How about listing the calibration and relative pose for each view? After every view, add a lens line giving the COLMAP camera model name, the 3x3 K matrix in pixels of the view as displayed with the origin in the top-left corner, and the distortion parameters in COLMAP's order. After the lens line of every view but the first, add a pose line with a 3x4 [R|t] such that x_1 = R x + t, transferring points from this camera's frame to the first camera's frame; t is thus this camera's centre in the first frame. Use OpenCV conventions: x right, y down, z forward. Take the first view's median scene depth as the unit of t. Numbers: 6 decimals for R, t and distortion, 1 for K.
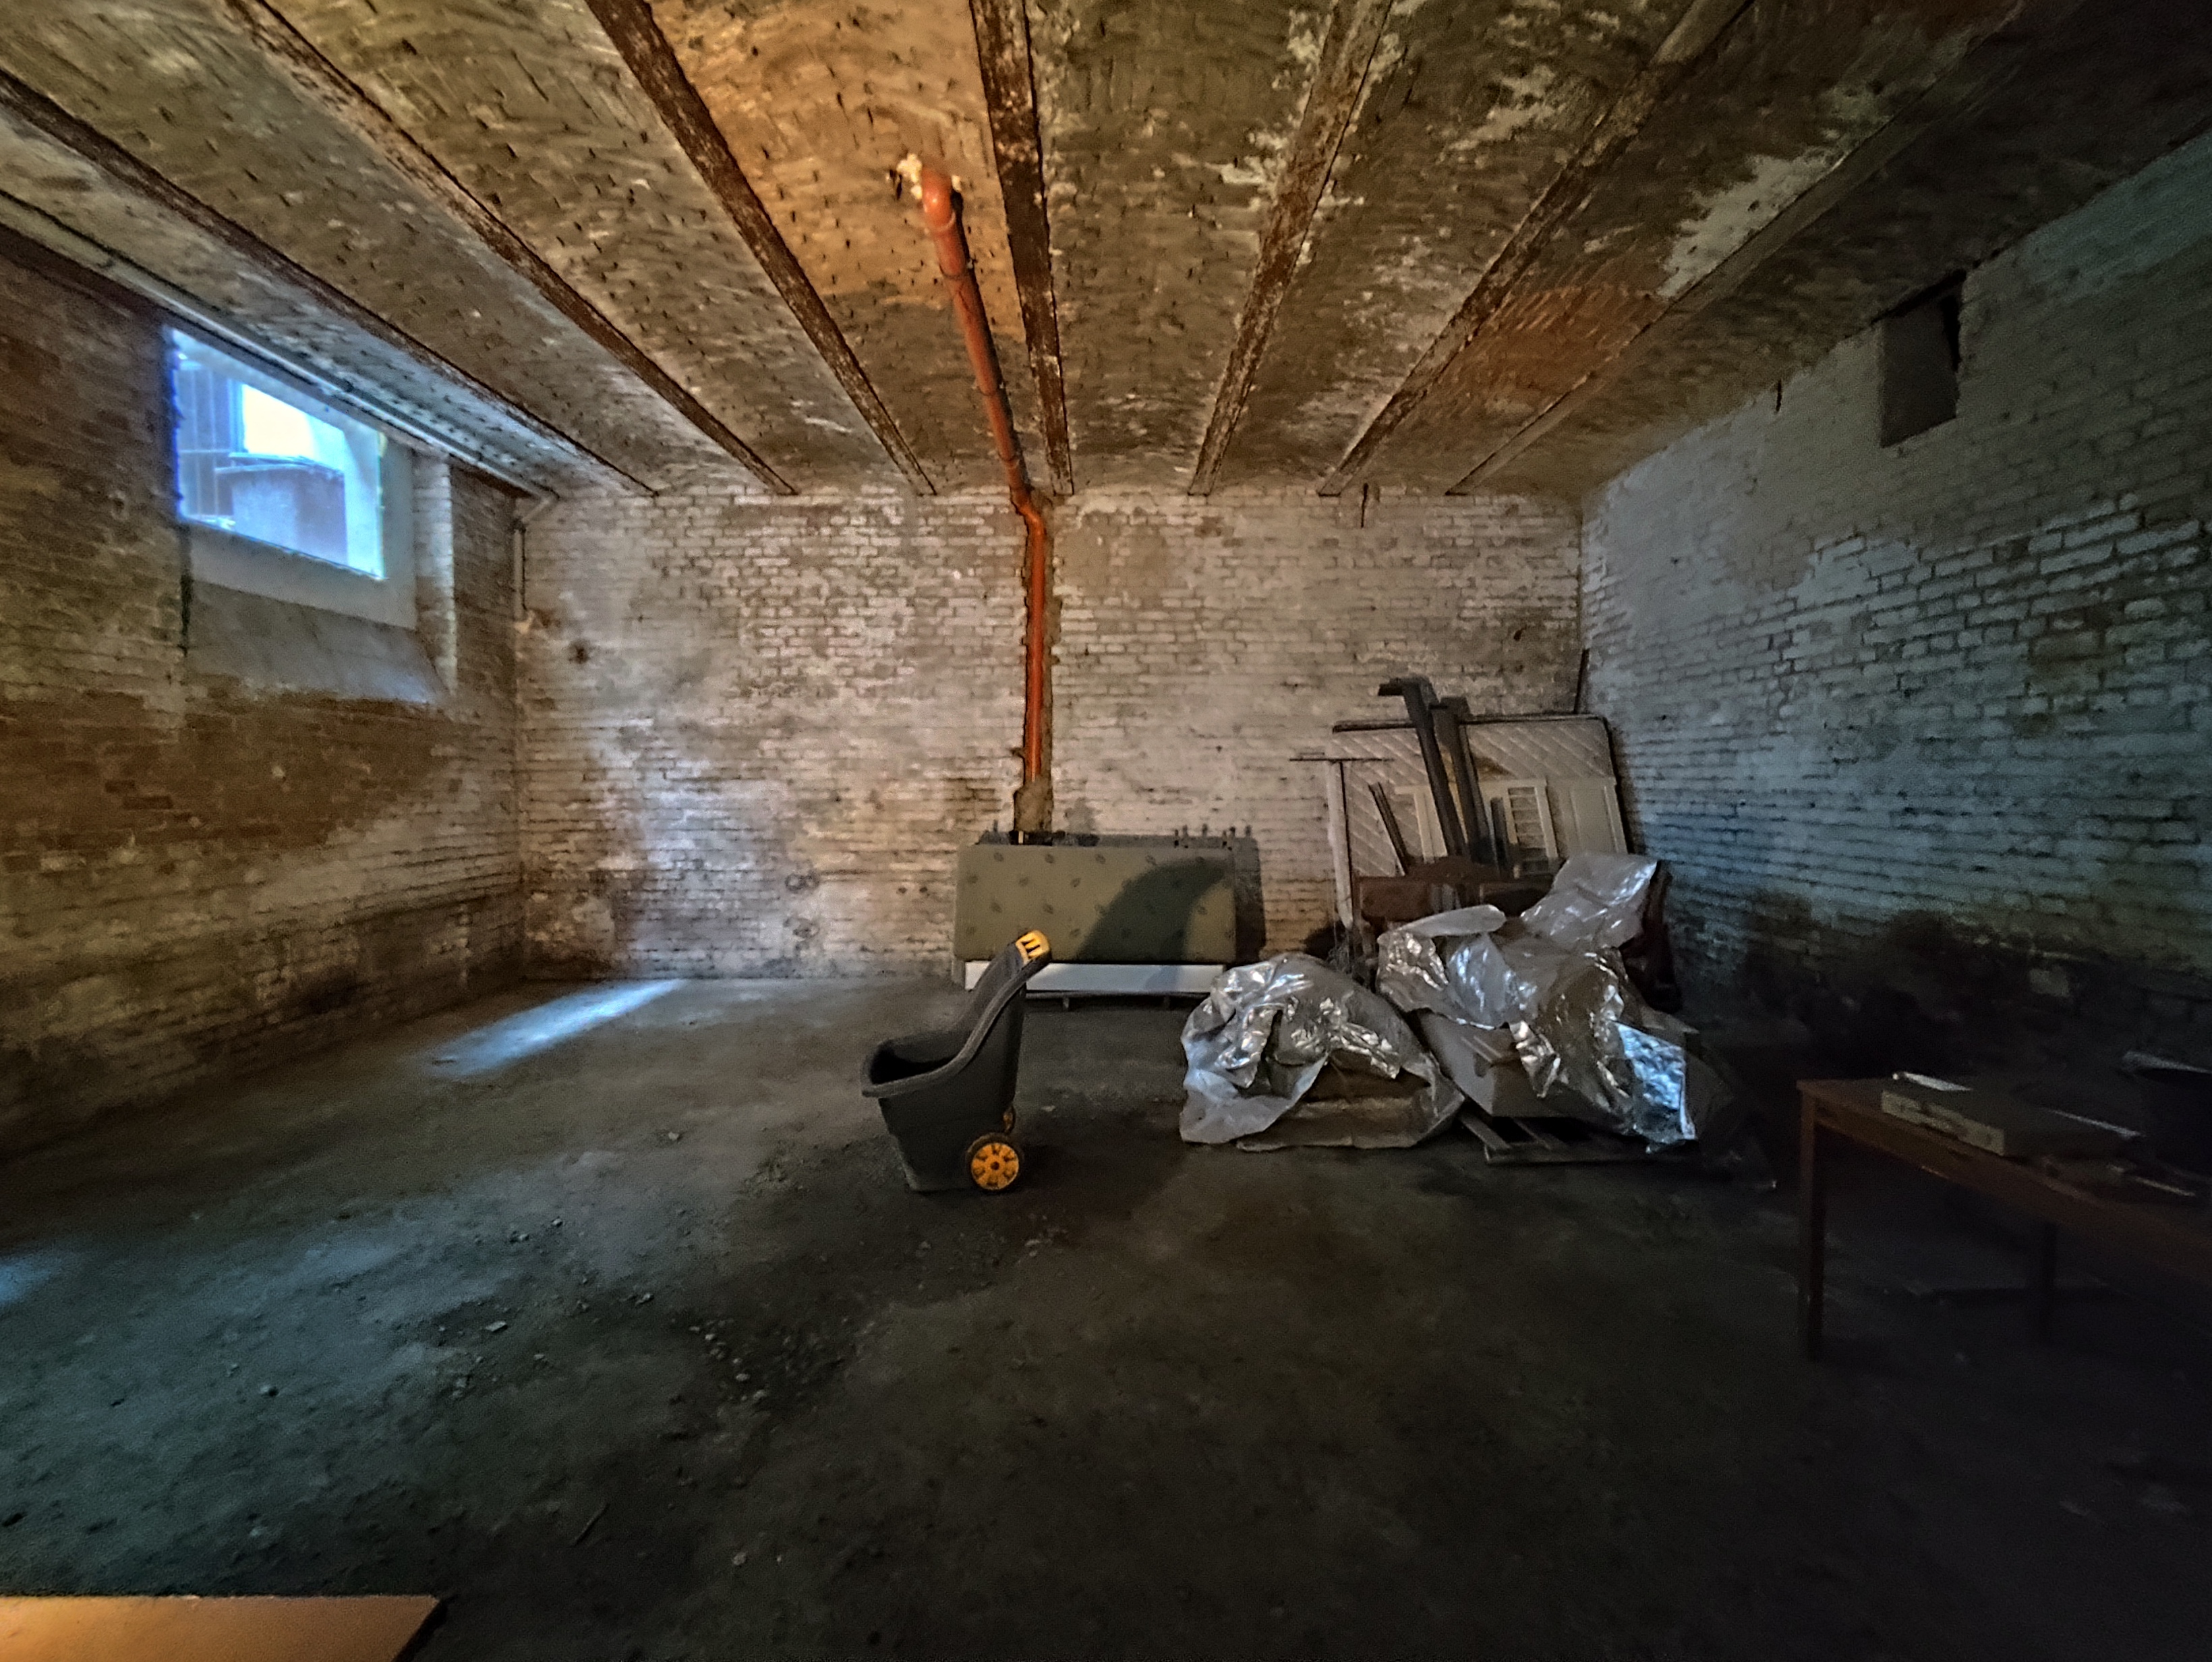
lens RADIAL K [[1017.4, 0, 1104.3], [0, 1017.4, 822.6], [0, 0, 1]] dist [-0.007162, 0.004649]
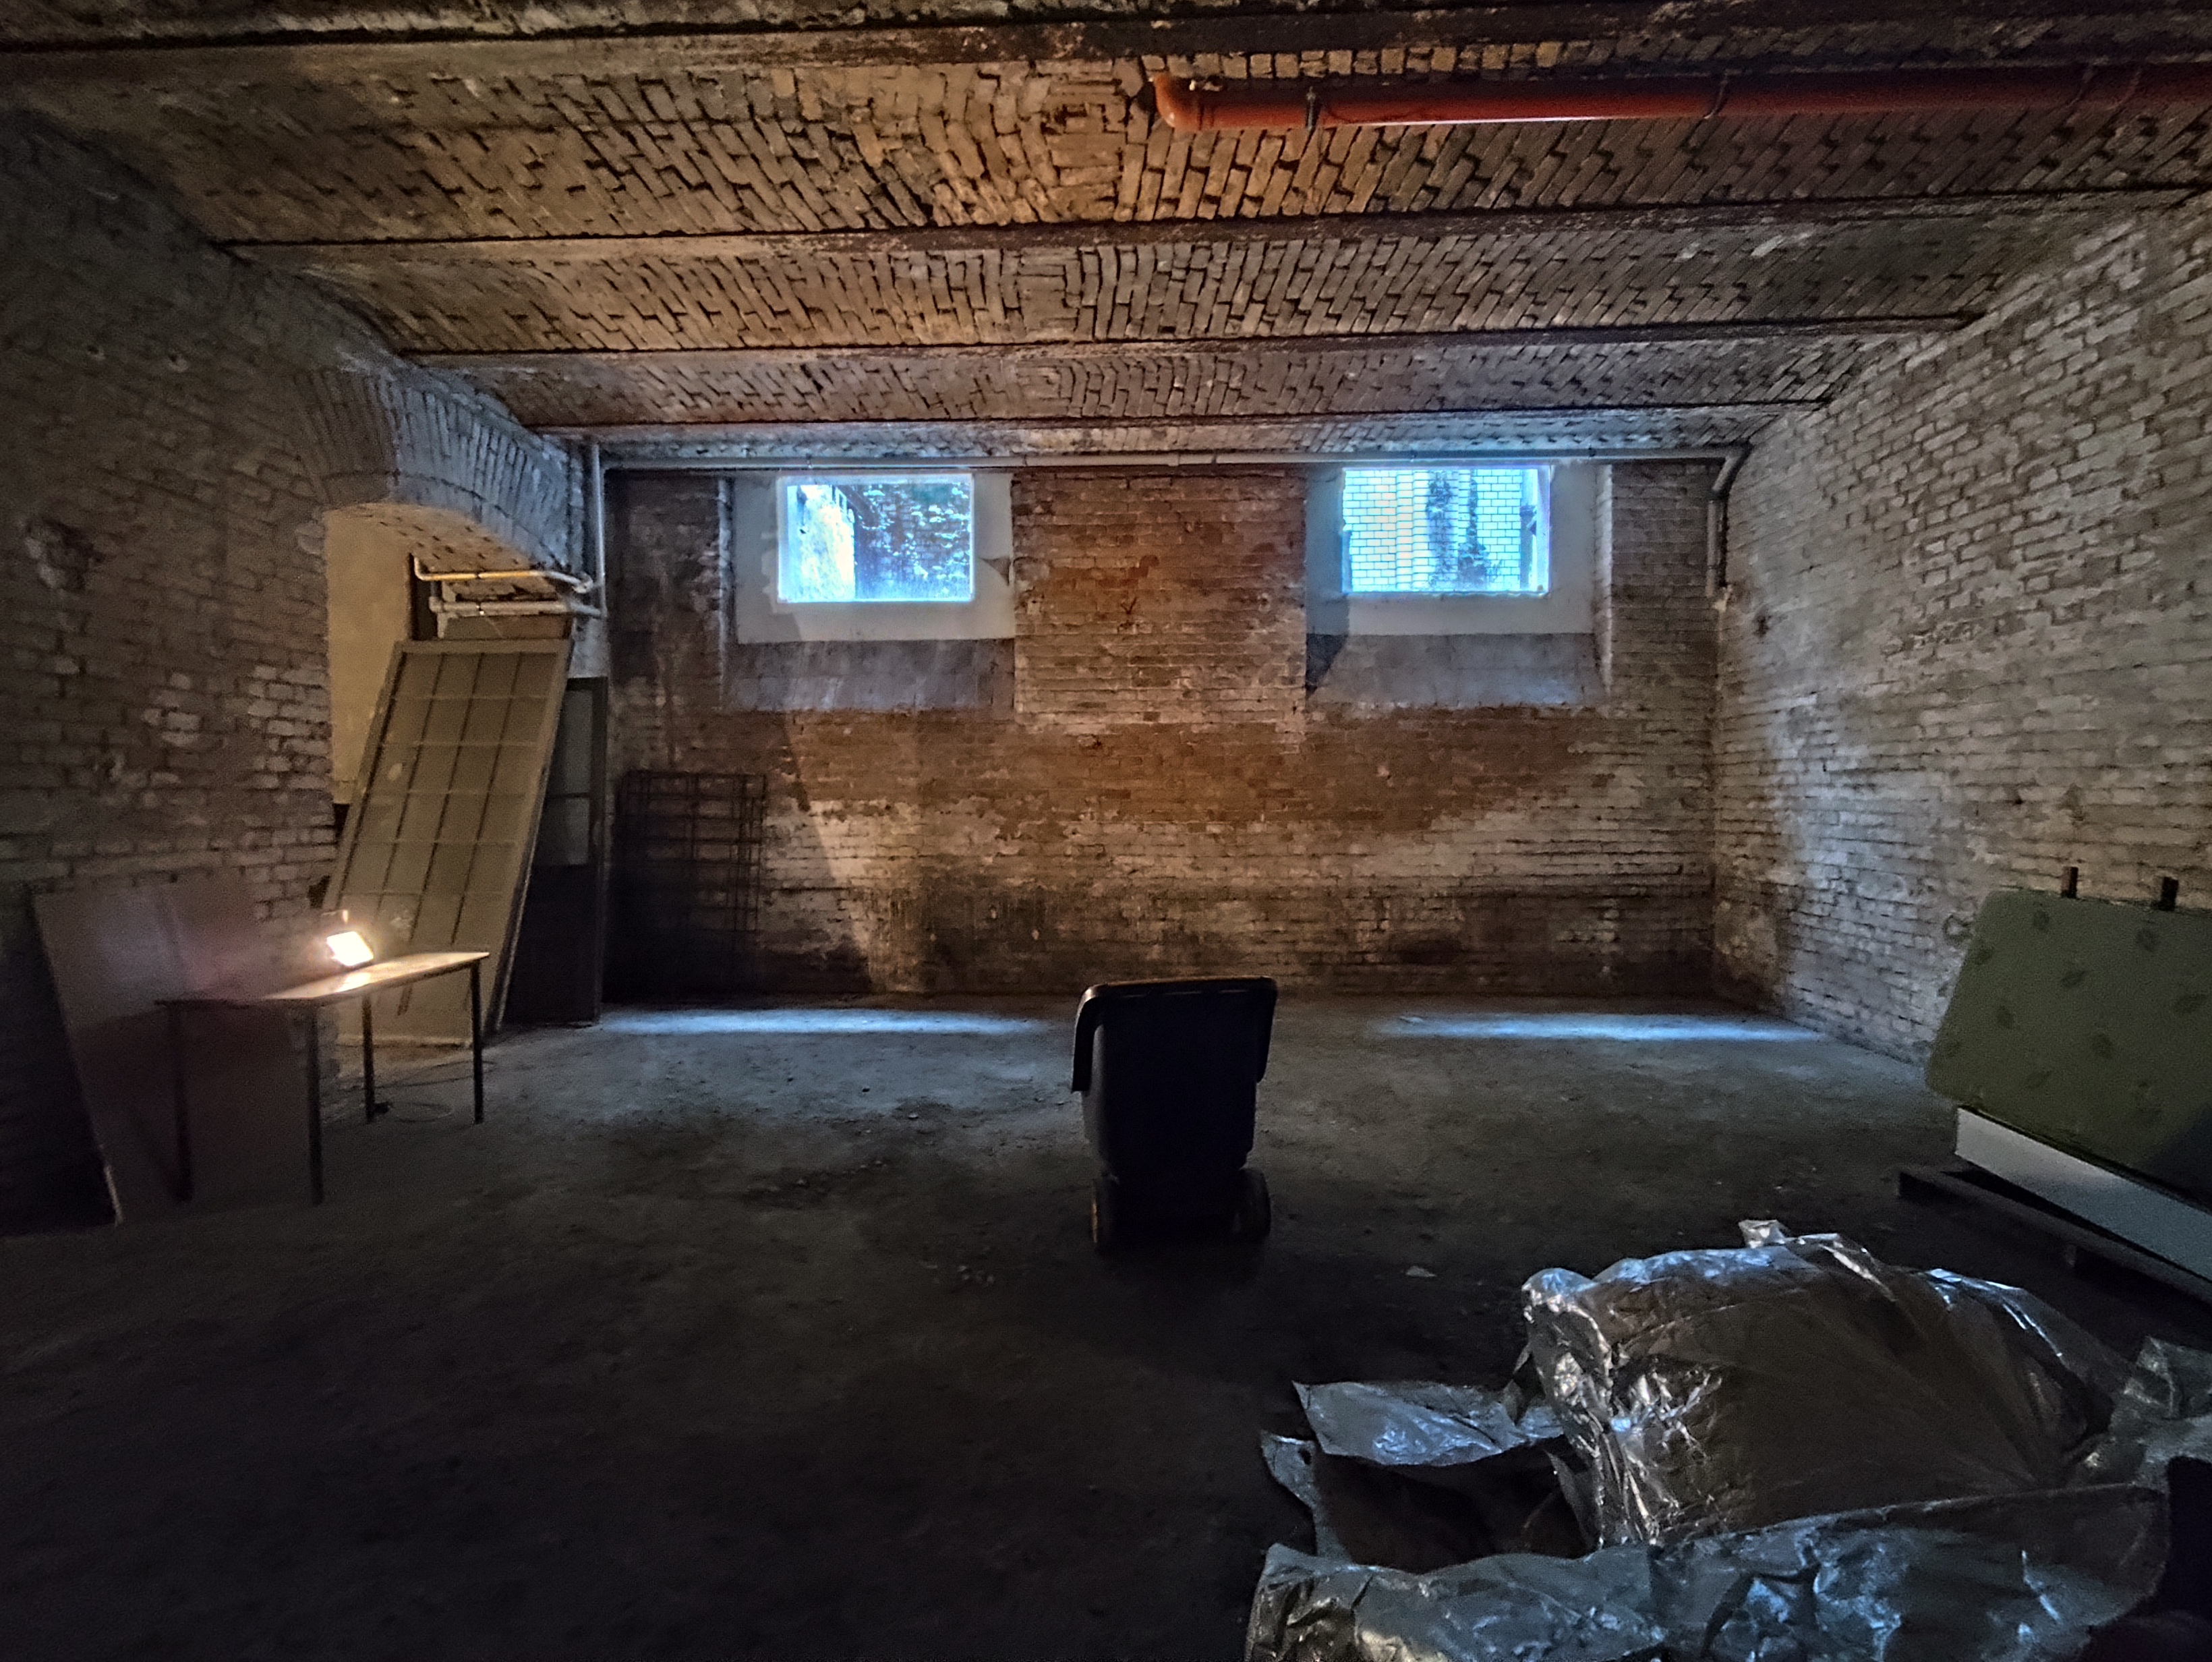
lens RADIAL K [[1017.4, 0, 1104.6], [0, 1017.4, 823.6], [0, 0, 1]] dist [-0.007162, 0.004649]
pose [[-0.040649, 0.037739, -0.998461, 0.359433], [-0.032452, 0.998709, 0.039070, -0.015756], [0.998646, 0.033990, -0.039372, 0.491873]]
